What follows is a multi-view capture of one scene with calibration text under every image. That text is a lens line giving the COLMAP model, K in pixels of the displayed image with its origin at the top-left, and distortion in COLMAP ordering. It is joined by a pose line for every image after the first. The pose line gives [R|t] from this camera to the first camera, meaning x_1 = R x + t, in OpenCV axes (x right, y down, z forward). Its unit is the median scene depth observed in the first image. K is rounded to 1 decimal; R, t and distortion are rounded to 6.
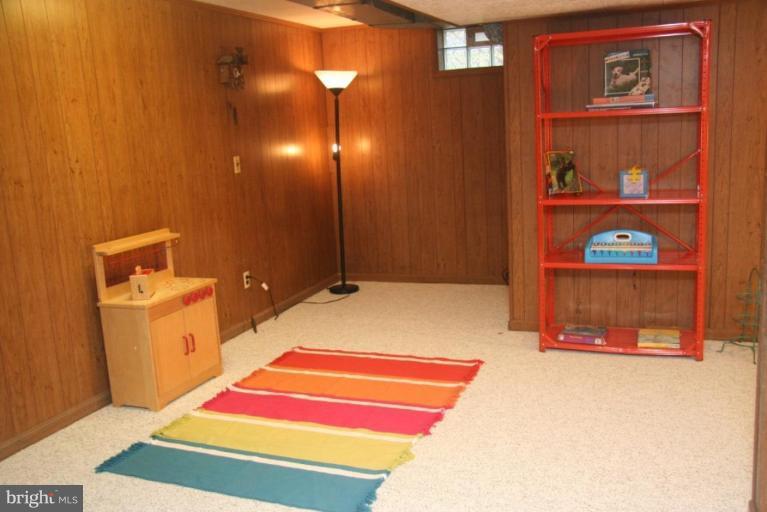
lens RADIAL K [[741.6, 0, 383.6], [0, 741.6, 255.2], [0, 0, 1]] dist [-0.008670, 0.000000]
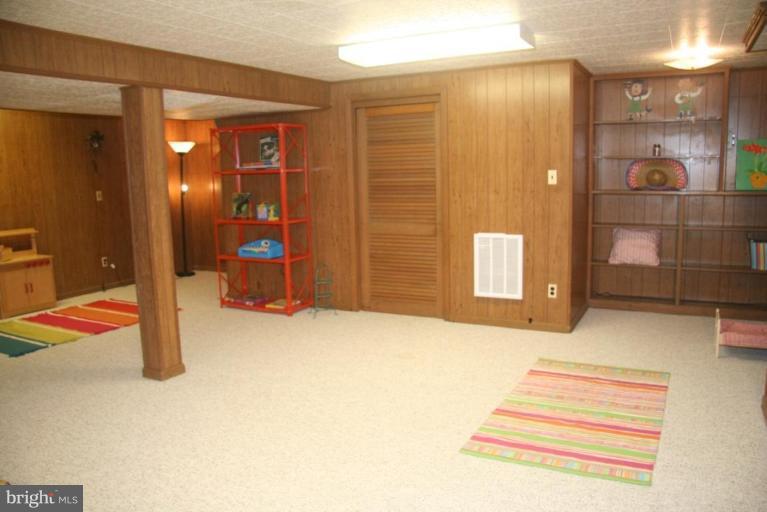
lens RADIAL K [[612.5, 0, 383.8], [0, 612.5, 256.8], [0, 0, 1]] dist [-0.088321, 0.017984]
pose [[0.987660, 0.048934, -0.148772, 0.814932], [-0.054285, 0.998009, -0.032118, 0.037378], [0.146904, 0.039798, 0.988350, -0.362330]]
